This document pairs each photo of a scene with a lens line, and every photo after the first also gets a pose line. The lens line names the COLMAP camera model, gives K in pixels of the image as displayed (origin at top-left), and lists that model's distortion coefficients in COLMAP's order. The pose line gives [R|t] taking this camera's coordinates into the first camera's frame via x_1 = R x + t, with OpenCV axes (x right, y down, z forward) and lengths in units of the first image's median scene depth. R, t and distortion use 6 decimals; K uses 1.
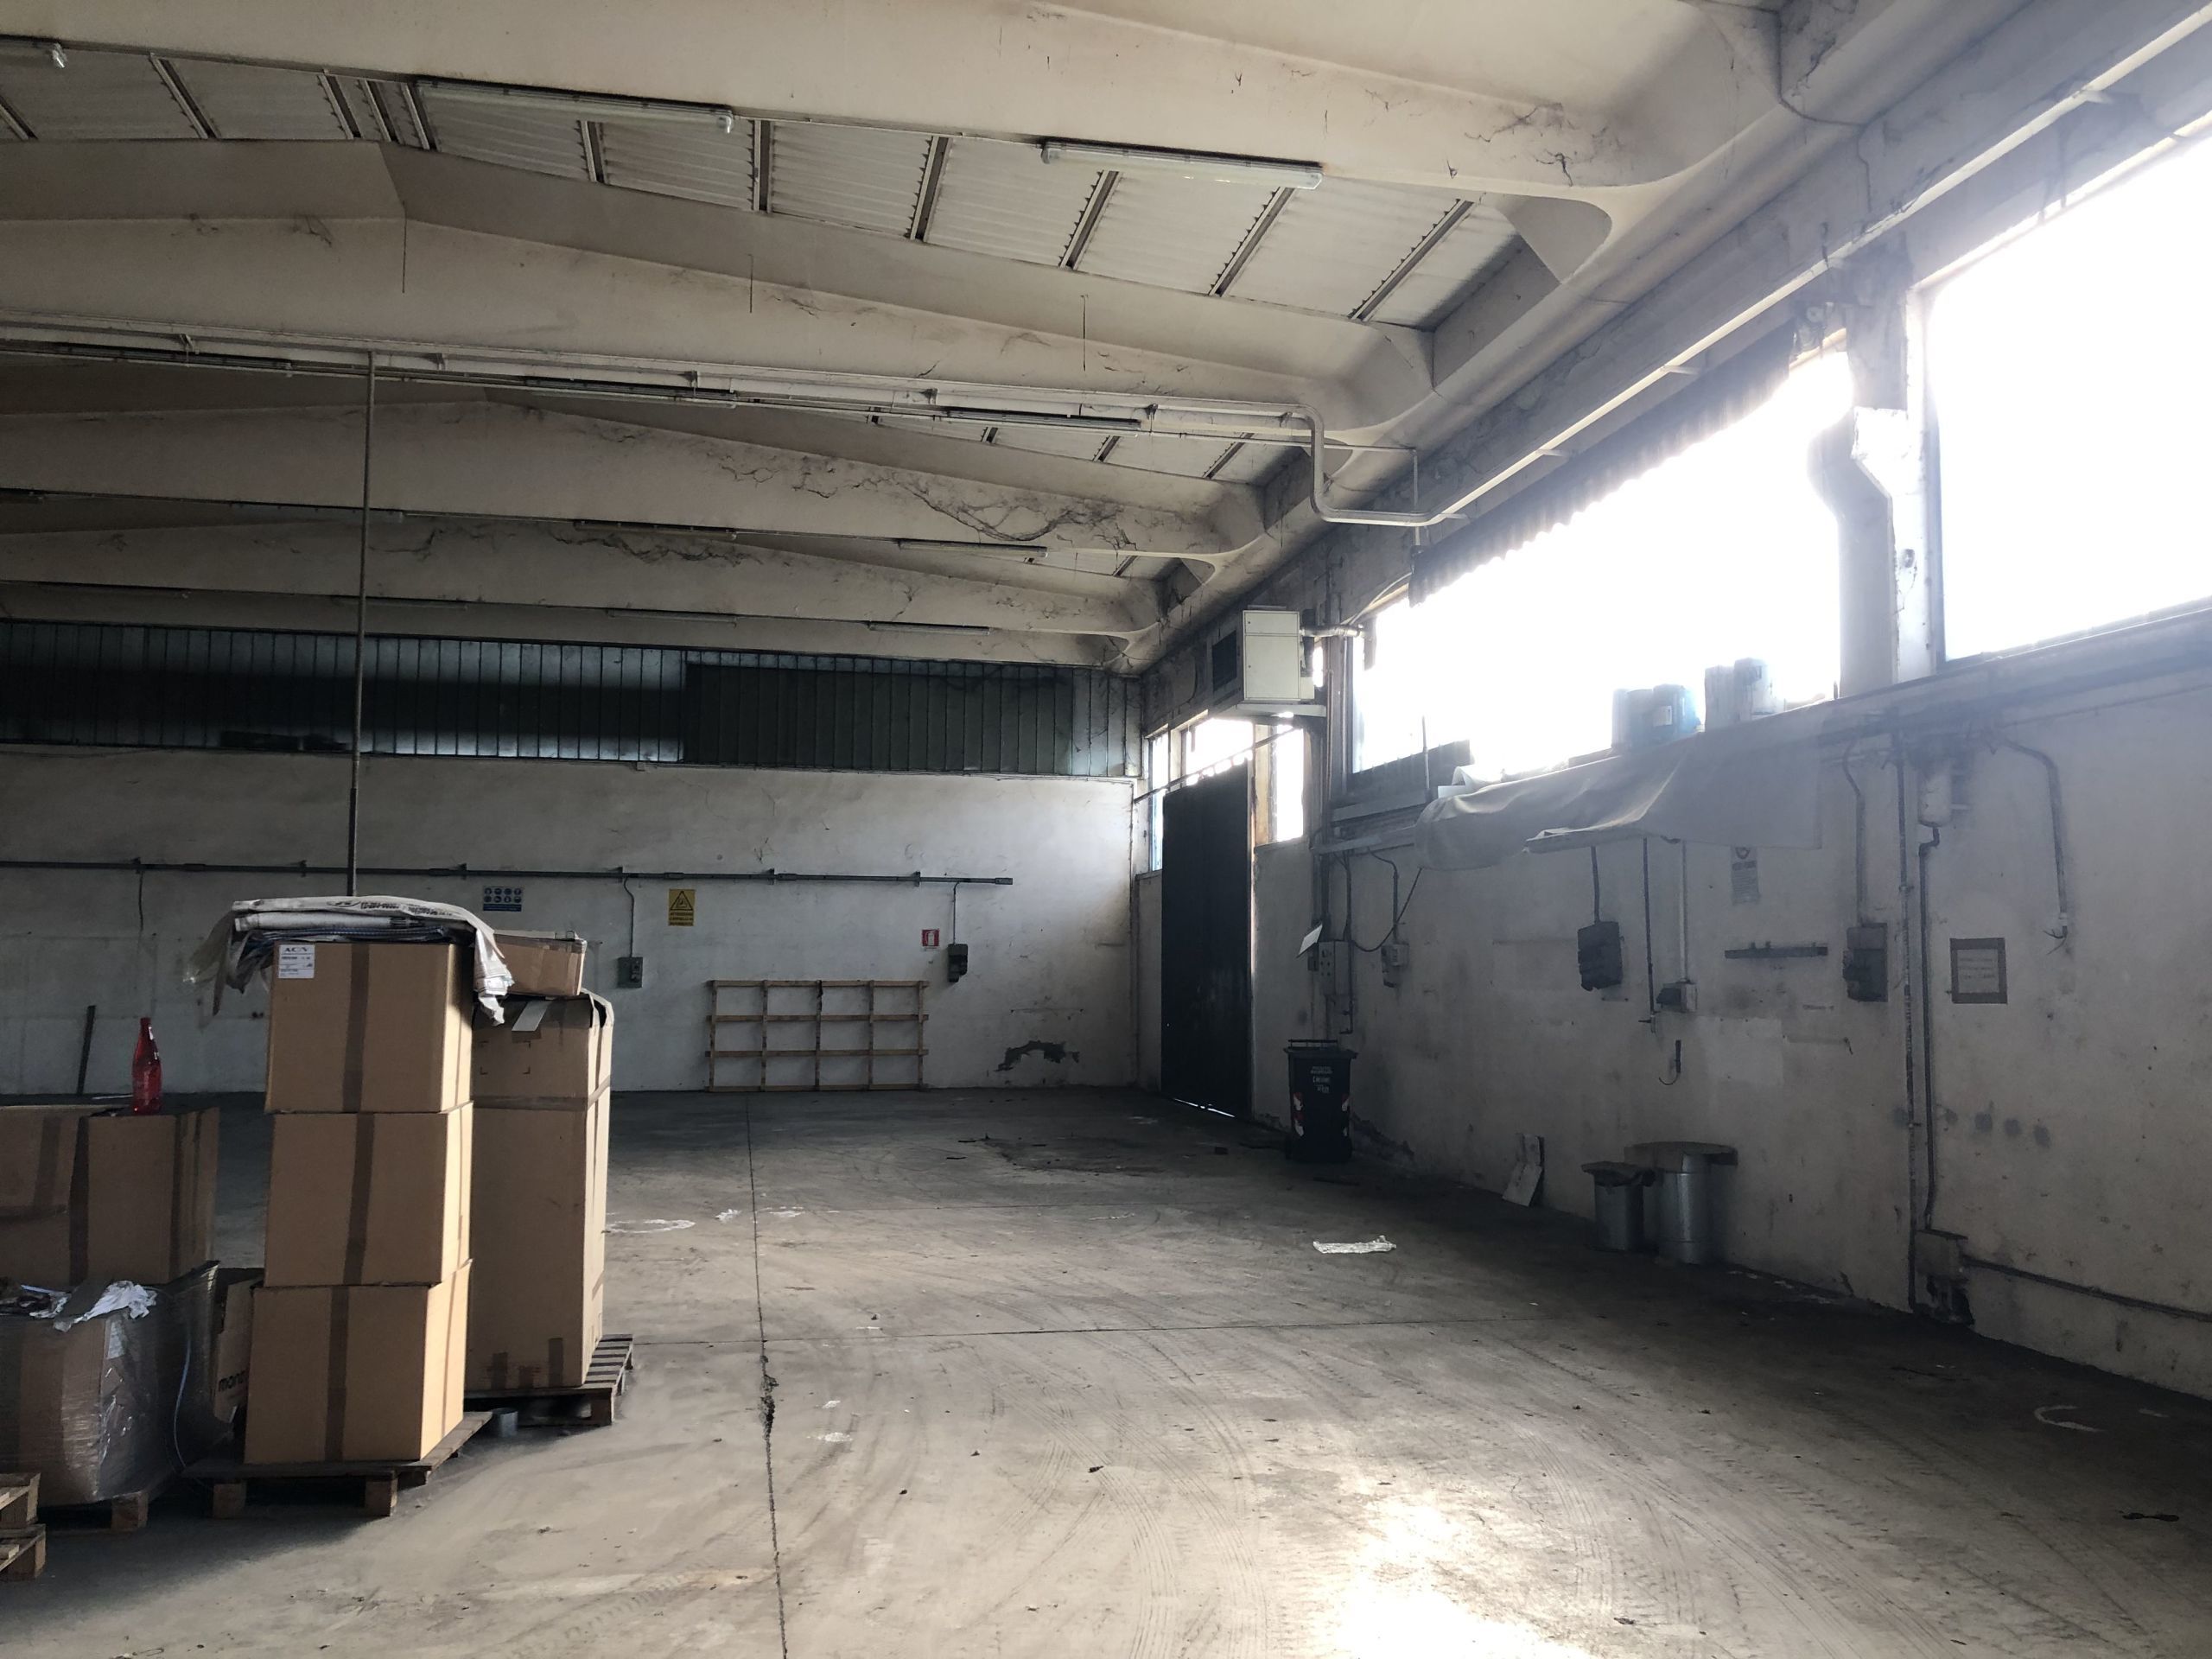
lens RADIAL K [[1800.6, 0, 1092.1], [0, 1800.6, 812.0], [0, 0, 1]] dist [0.039920, -0.057071]
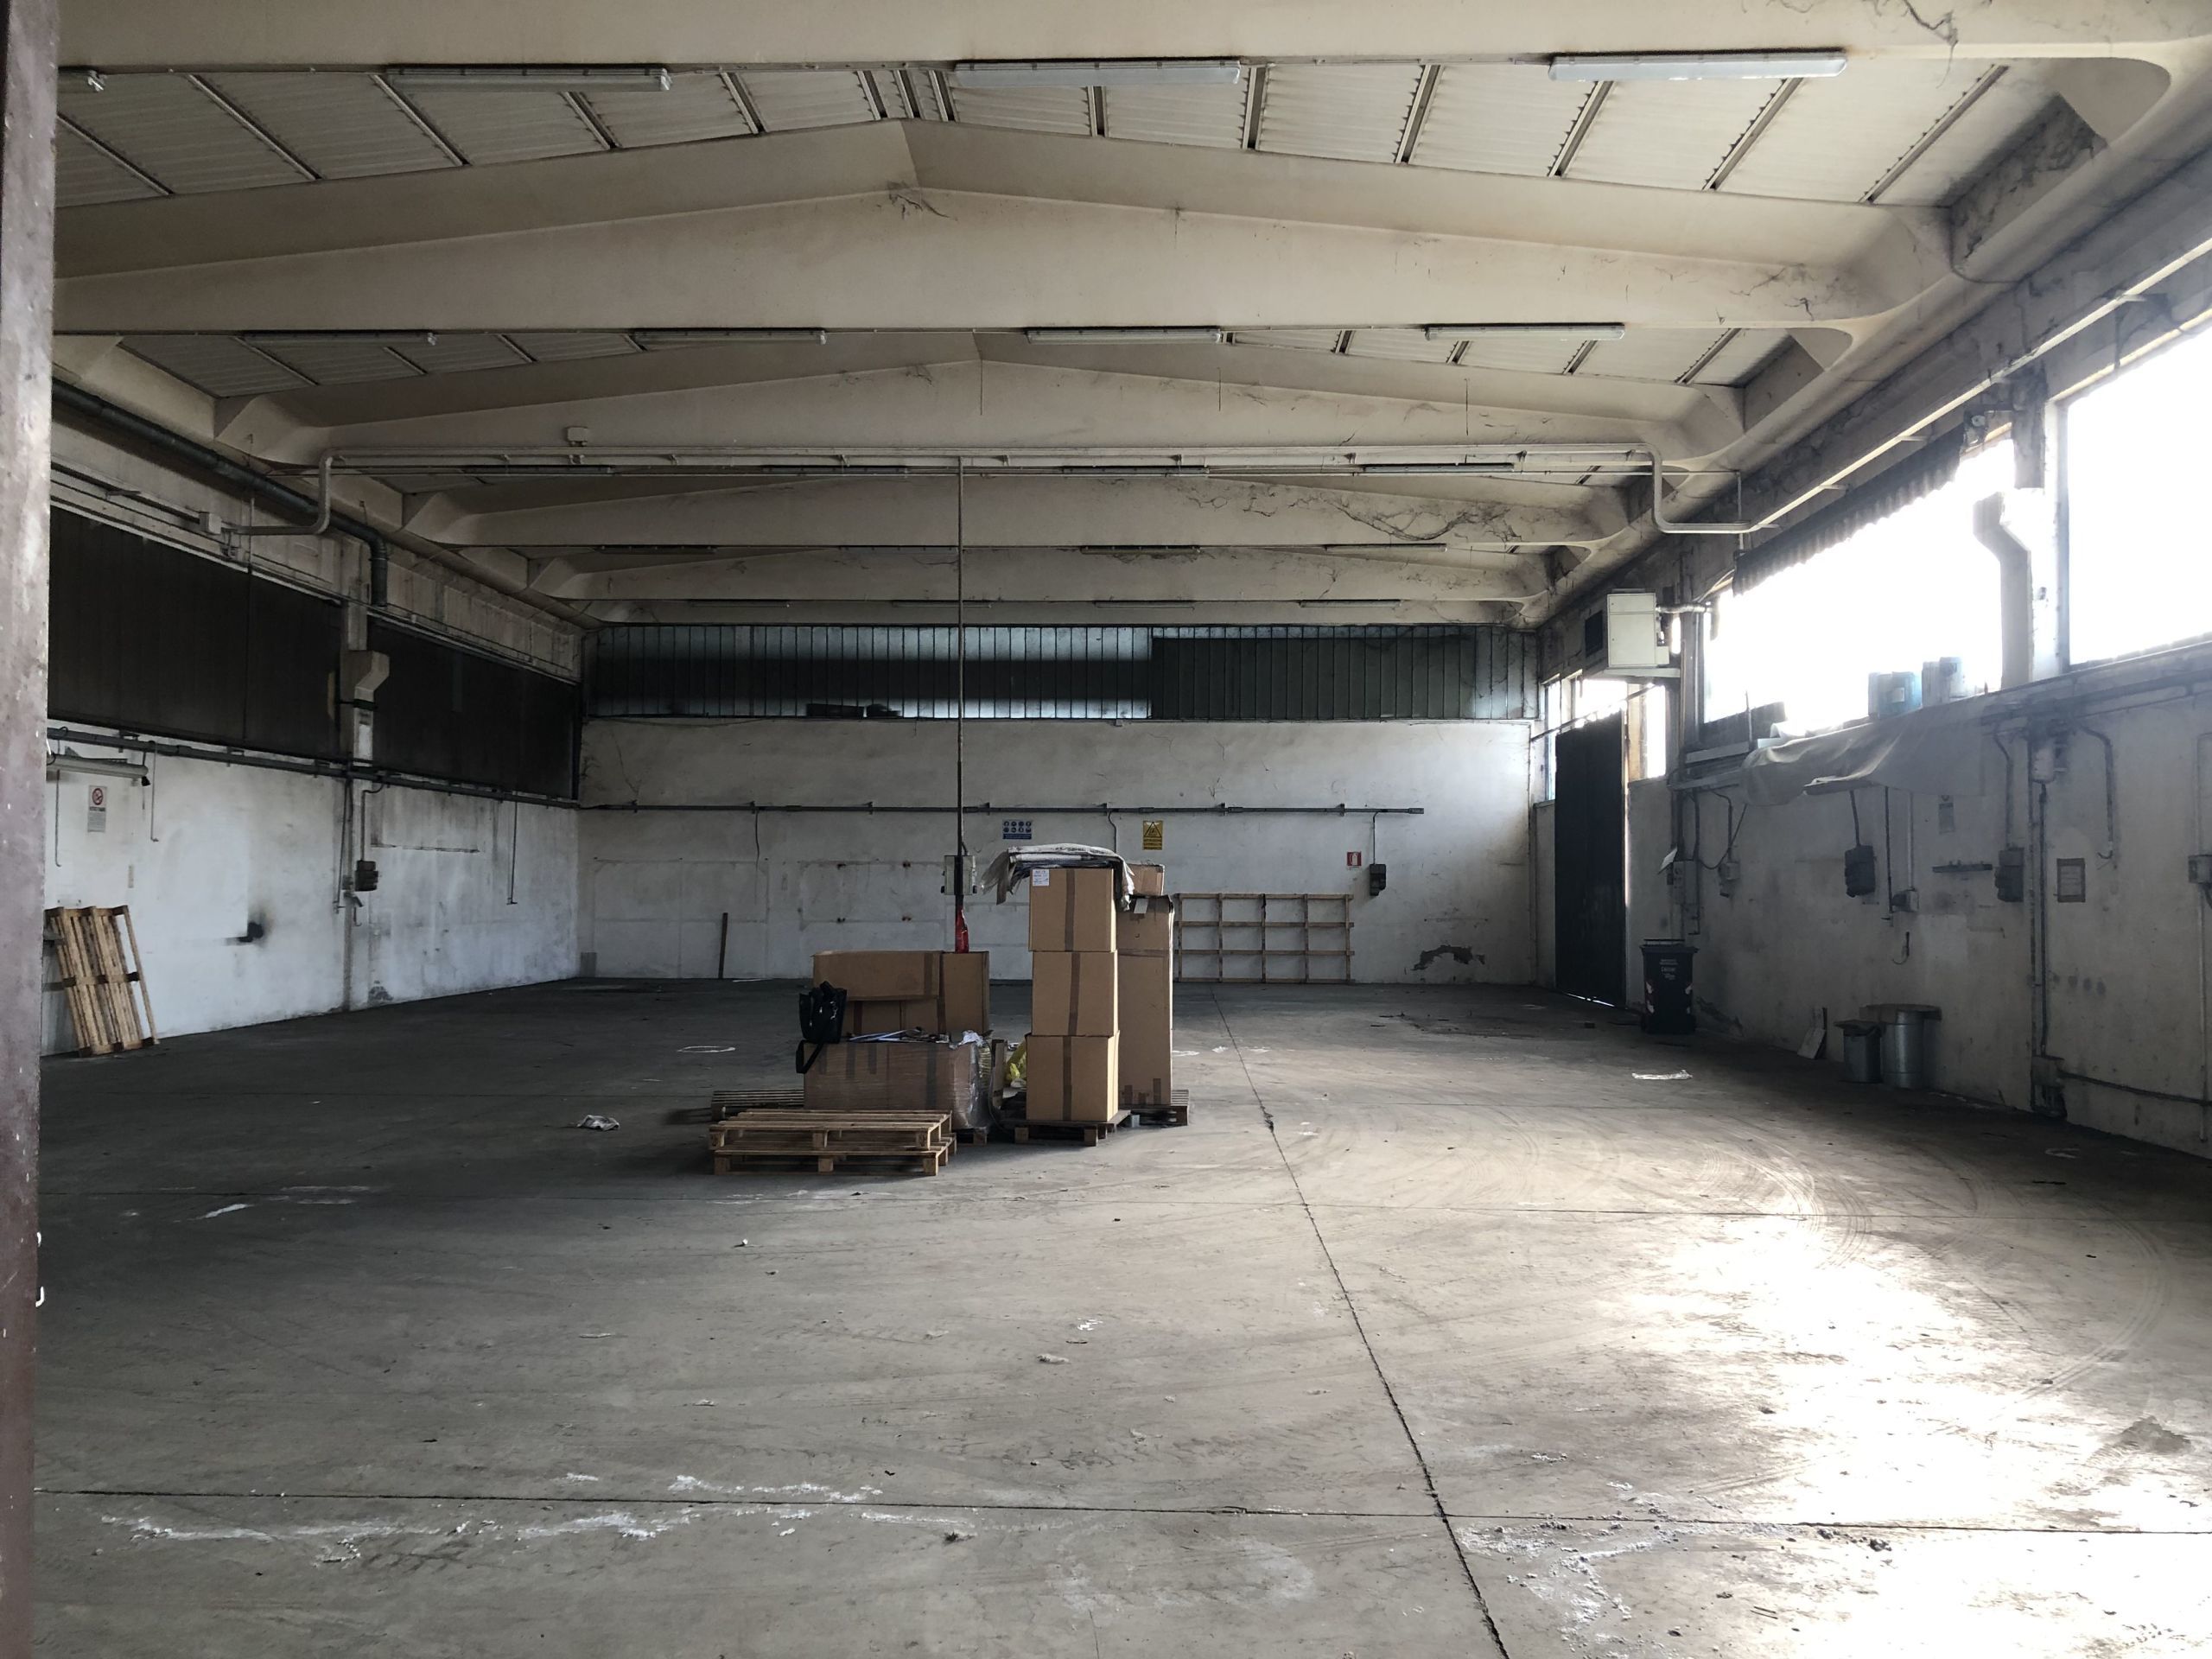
lens RADIAL K [[1800.6, 0, 1084.0], [0, 1800.6, 839.2], [0, 0, 1]] dist [0.039920, -0.057071]
pose [[0.971790, -0.008468, -0.235698, 0.038897], [0.022648, 0.998087, 0.057520, -0.035351], [0.234760, -0.061235, 0.970123, -0.447949]]
